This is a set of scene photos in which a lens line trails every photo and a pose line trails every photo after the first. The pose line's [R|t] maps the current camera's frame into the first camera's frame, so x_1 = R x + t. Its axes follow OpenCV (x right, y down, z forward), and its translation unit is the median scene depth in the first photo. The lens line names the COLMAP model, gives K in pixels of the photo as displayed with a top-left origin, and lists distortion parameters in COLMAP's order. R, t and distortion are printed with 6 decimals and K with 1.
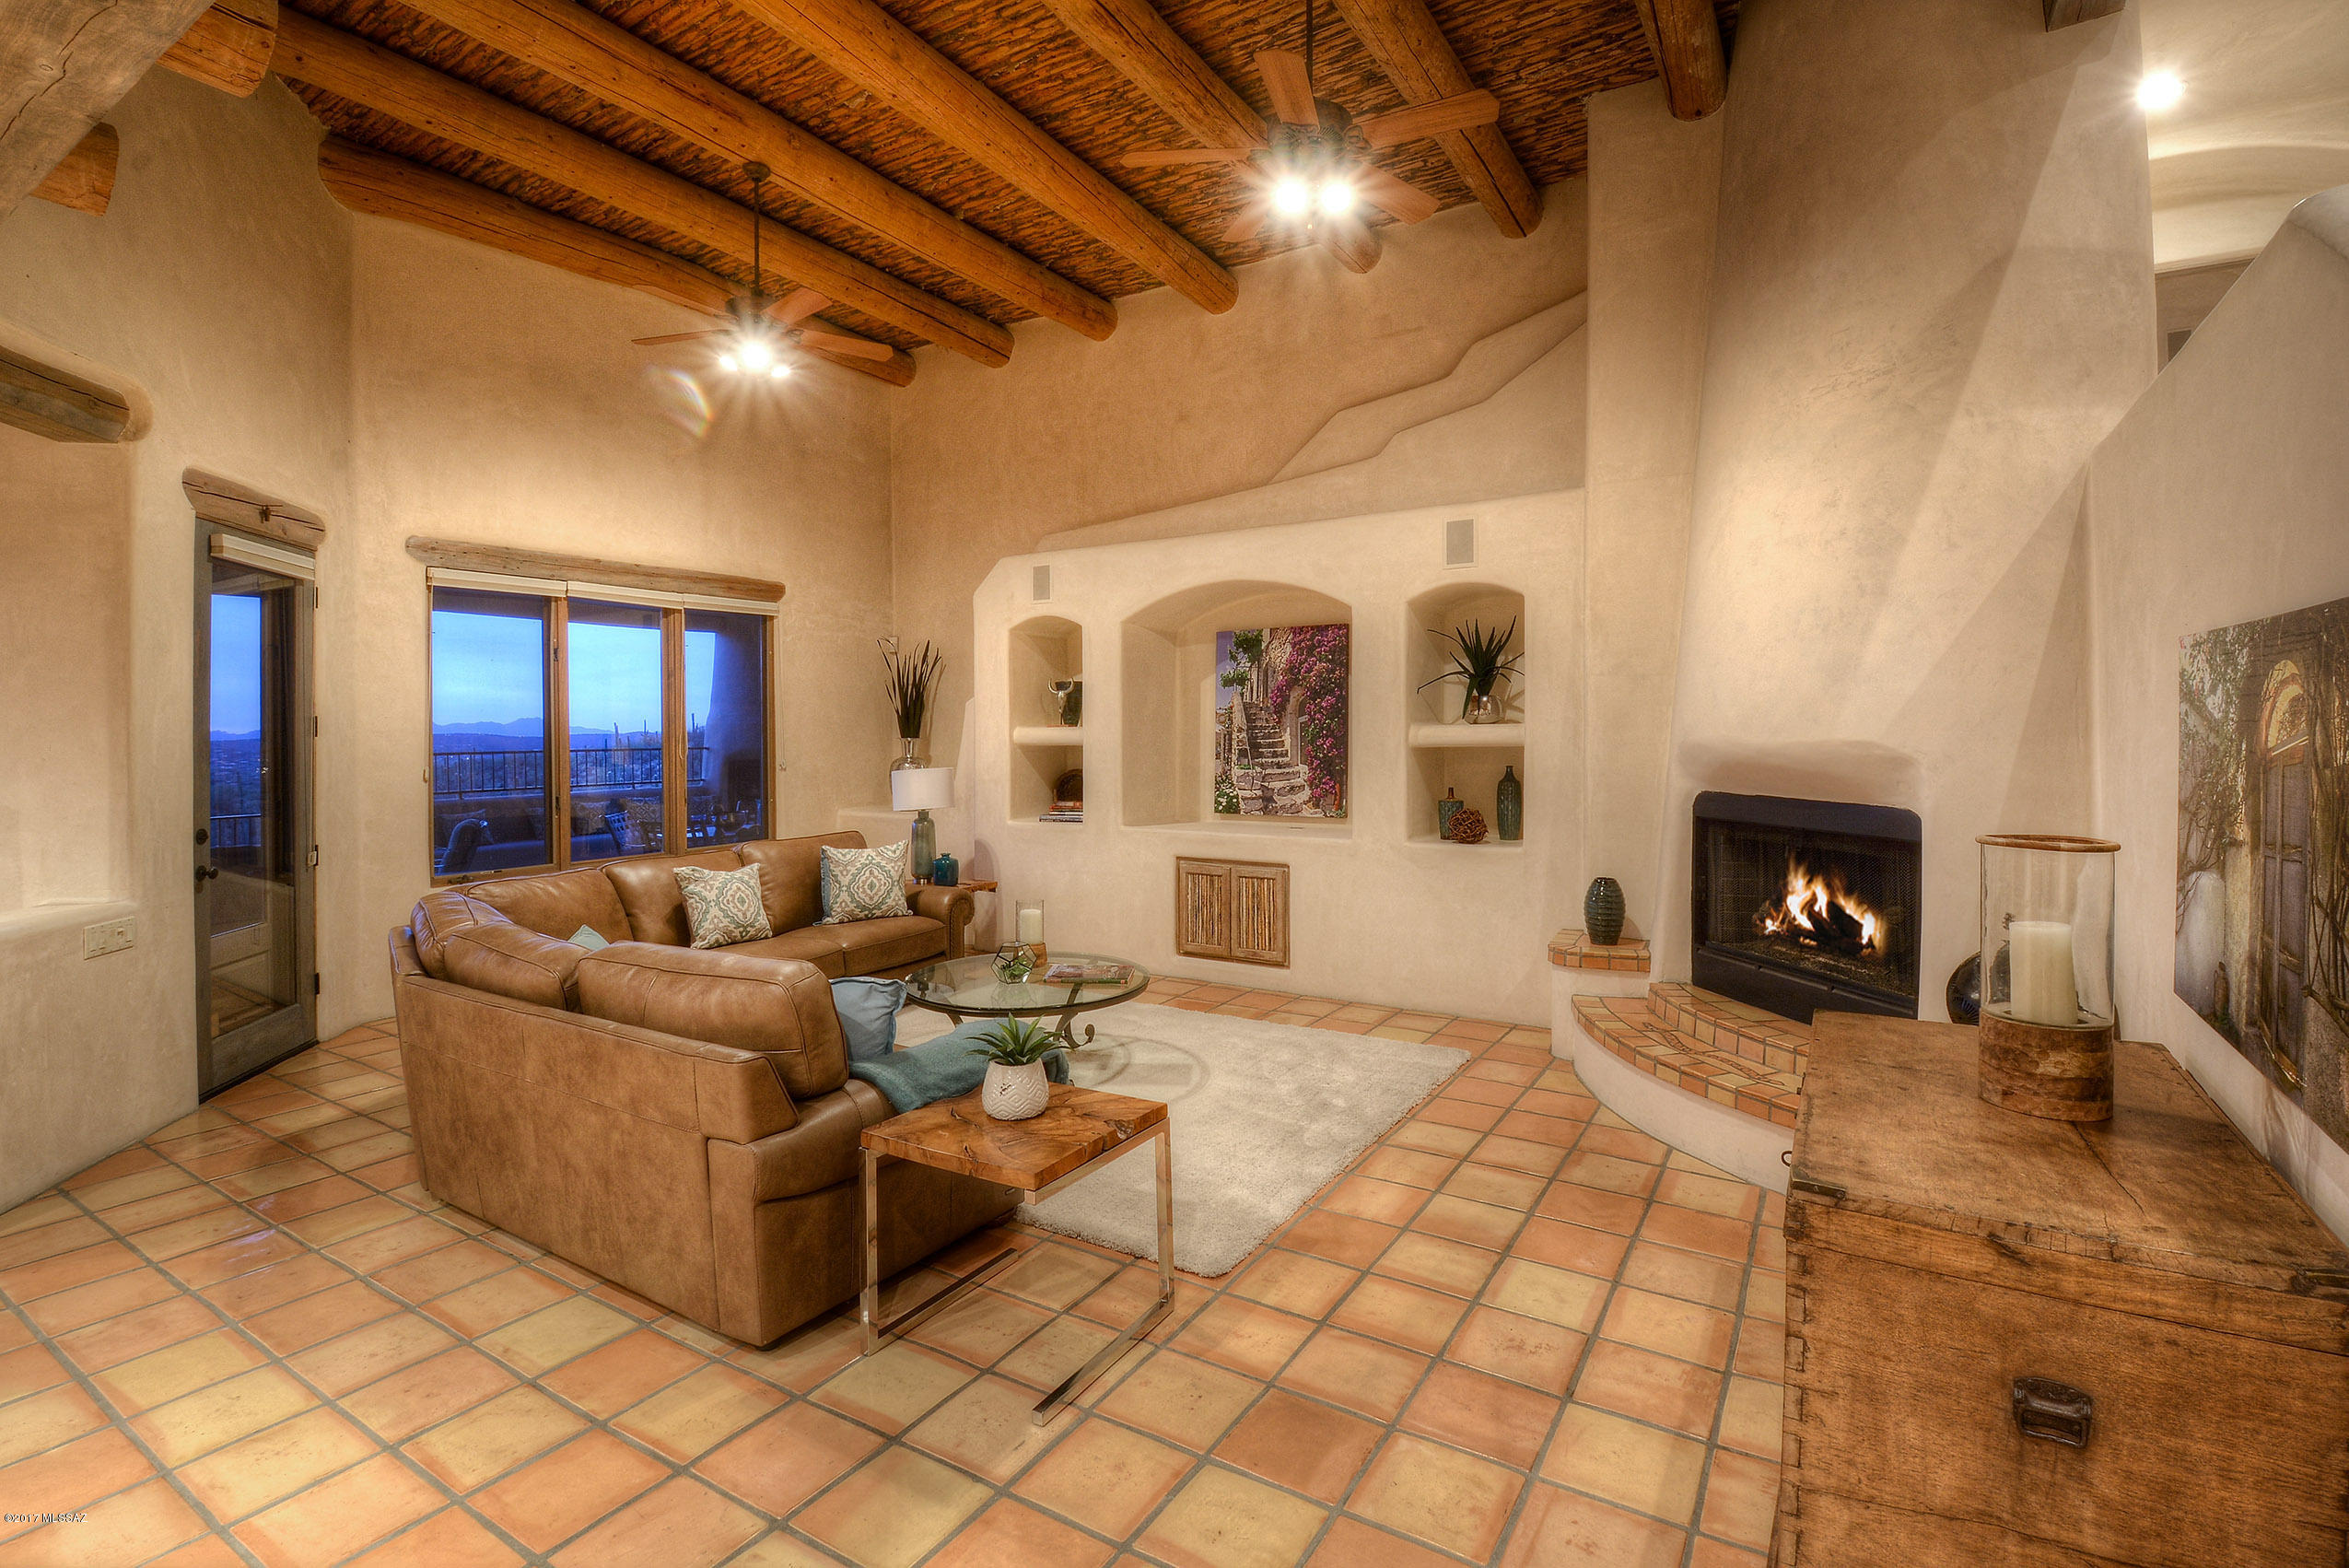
lens RADIAL K [[1099.5, 0, 1167.9], [0, 1099.5, 767.7], [0, 0, 1]] dist [-0.004912, -0.007050]
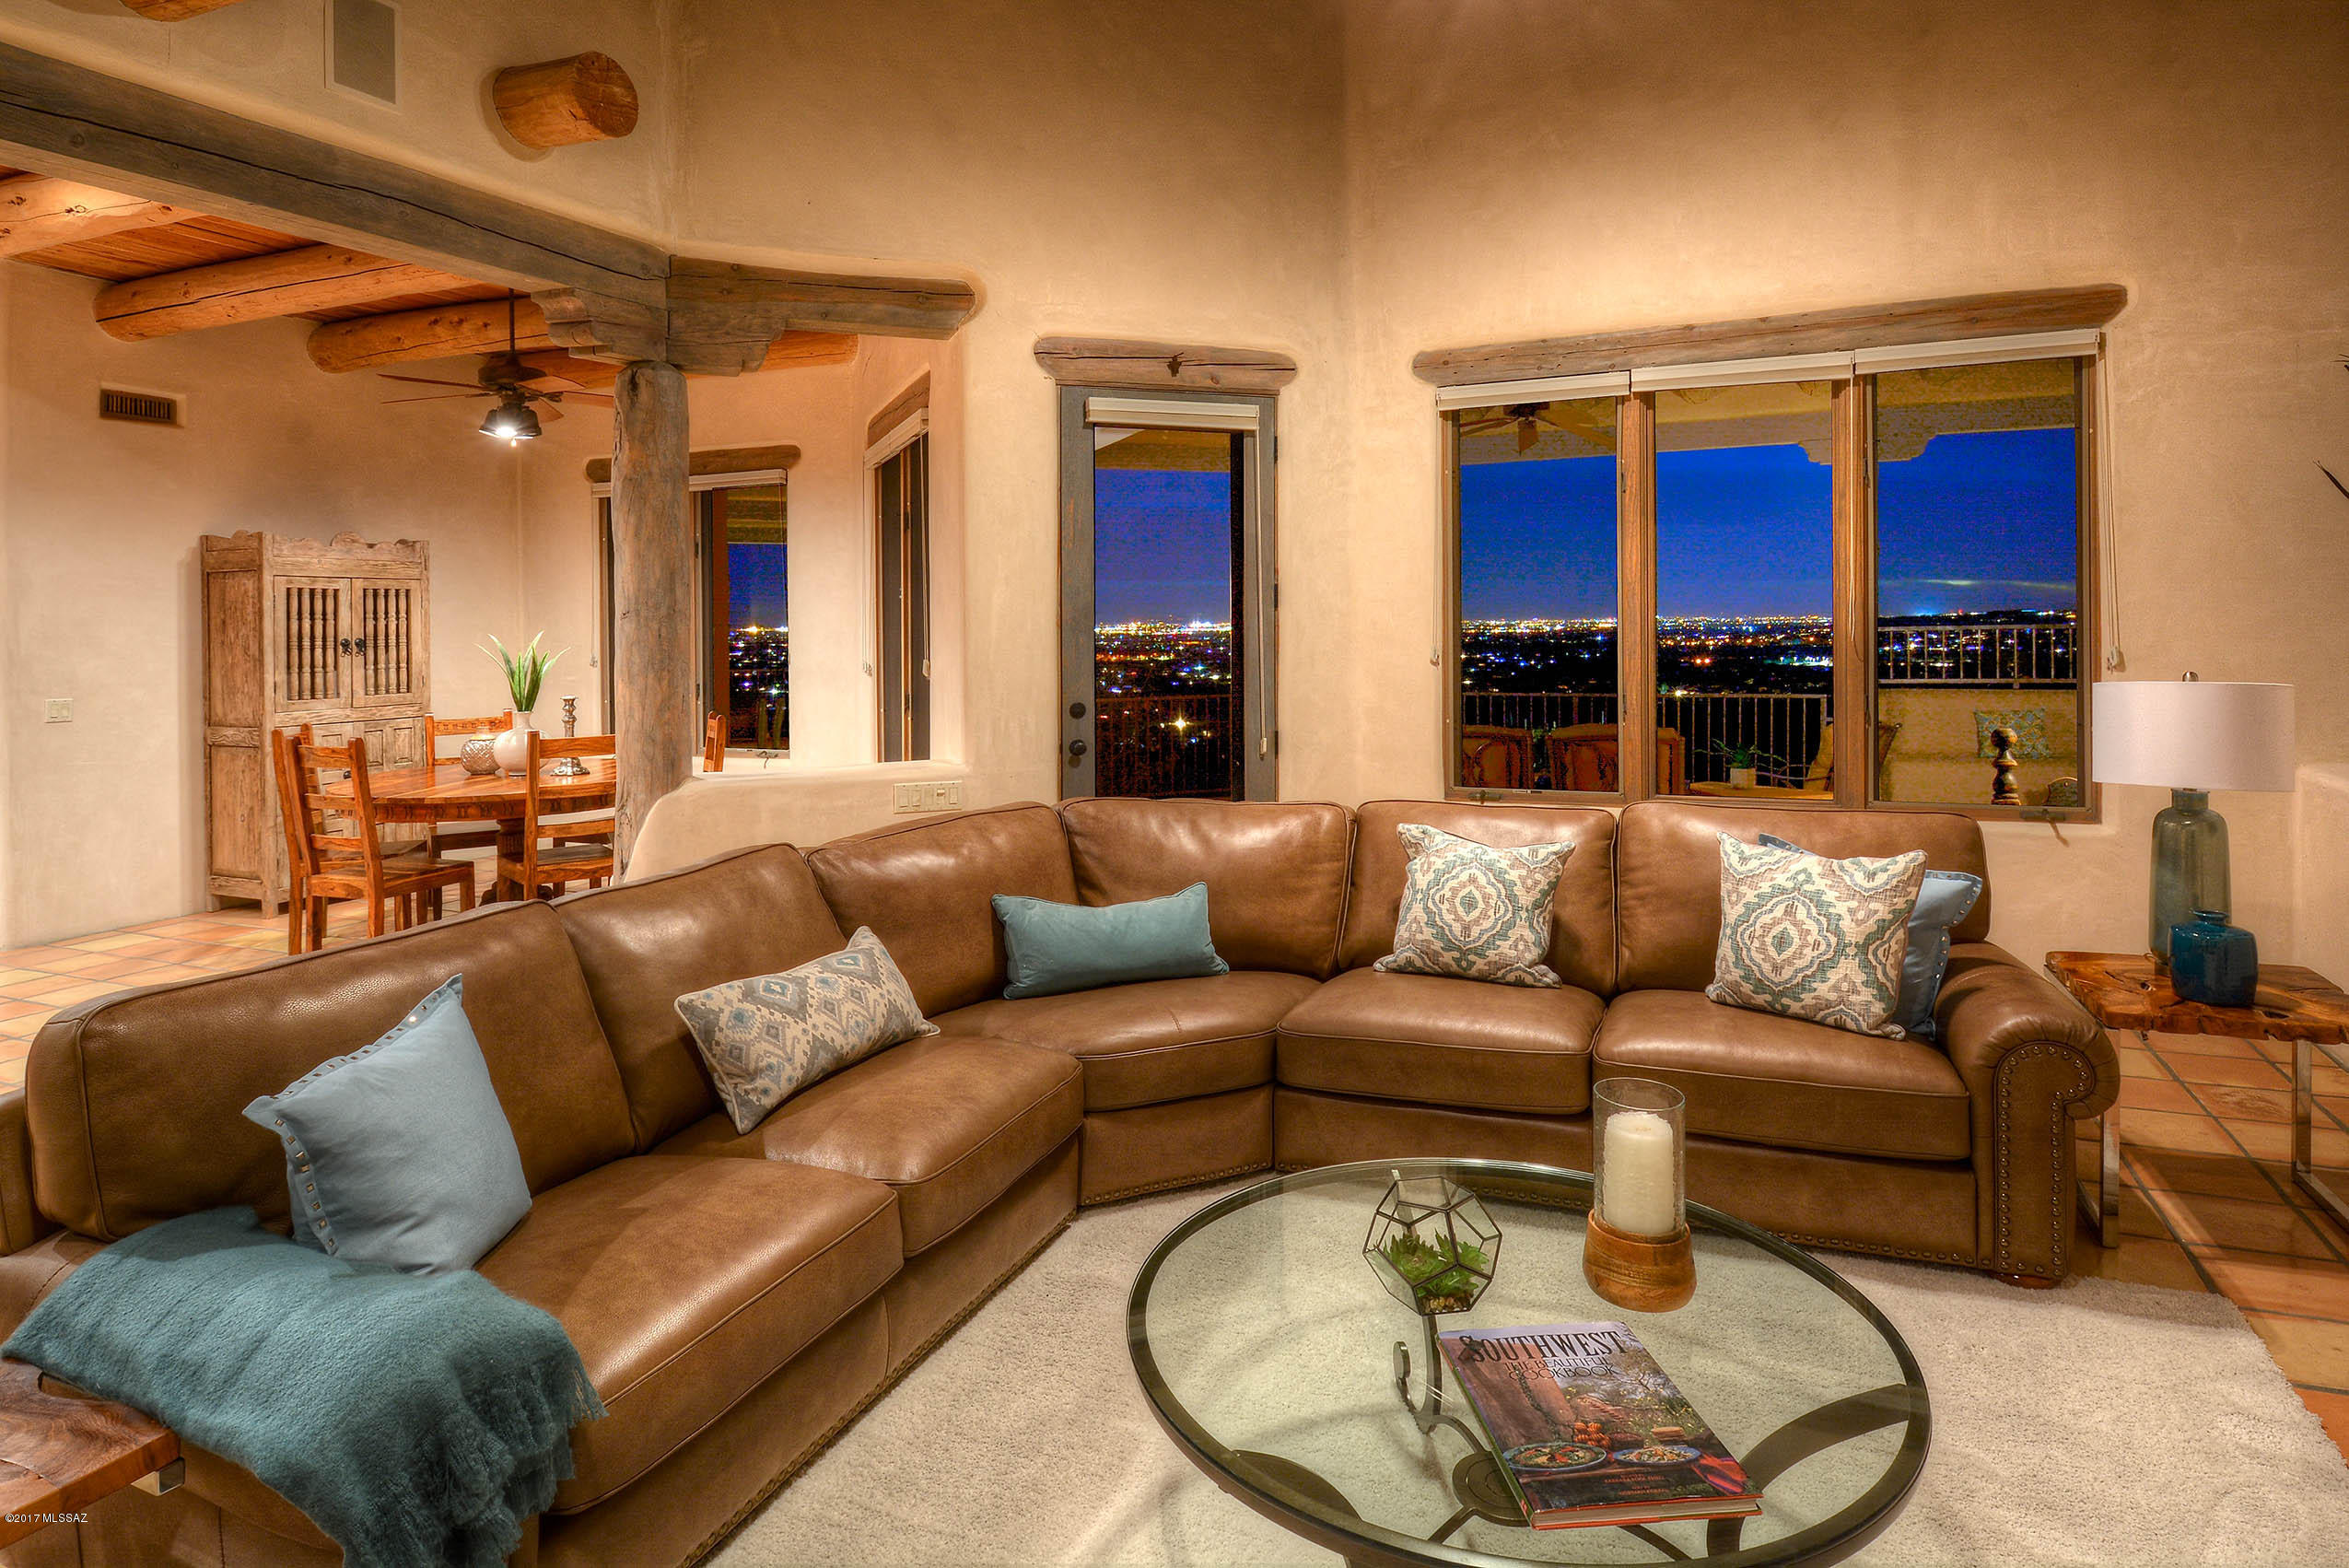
lens RADIAL K [[1274.4, 0, 1115.8], [0, 1274.4, 626.7], [0, 0, 1]] dist [-0.001087, -0.006821]
pose [[0.147427, 0.007709, -0.989043, 0.206835], [-0.022029, 0.999747, 0.004509, -0.014717], [0.988828, 0.021123, 0.147560, 0.718815]]
